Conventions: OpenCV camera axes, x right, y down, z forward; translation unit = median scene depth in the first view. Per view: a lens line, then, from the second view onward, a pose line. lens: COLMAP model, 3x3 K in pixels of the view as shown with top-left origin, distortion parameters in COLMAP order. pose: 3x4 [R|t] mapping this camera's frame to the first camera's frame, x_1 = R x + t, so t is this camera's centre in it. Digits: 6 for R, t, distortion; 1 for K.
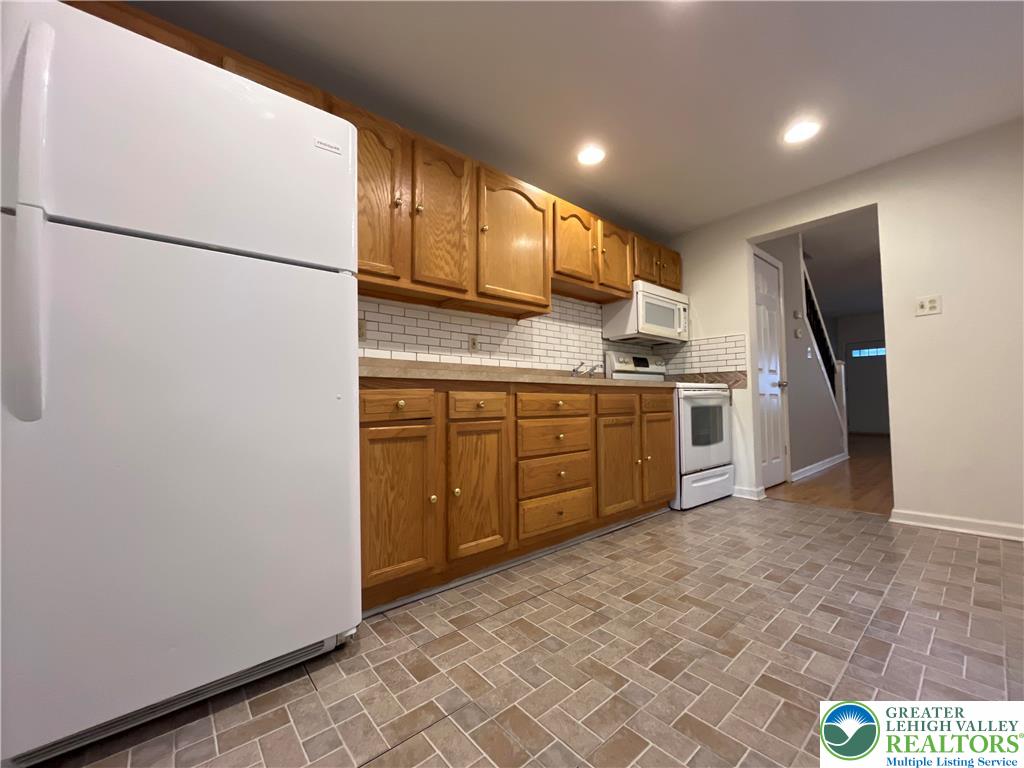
lens RADIAL K [[413.9, 0, 508.2], [0, 413.9, 383.9], [0, 0, 1]] dist [-0.004167, -0.000533]
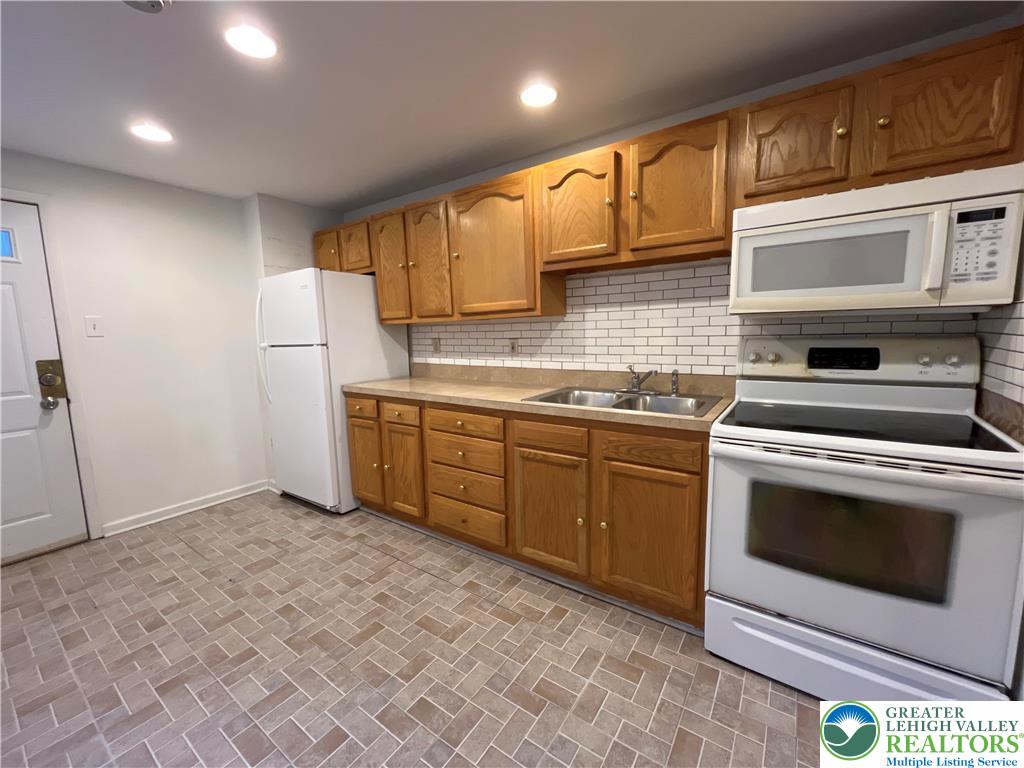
lens RADIAL K [[413.9, 0, 508.7], [0, 413.9, 384.4], [0, 0, 1]] dist [-0.004167, -0.000533]
pose [[0.245152, 0.129731, -0.960766, 1.100815], [0.065136, 0.986563, 0.149835, -0.190743], [0.967294, -0.099313, 0.233407, 0.847942]]
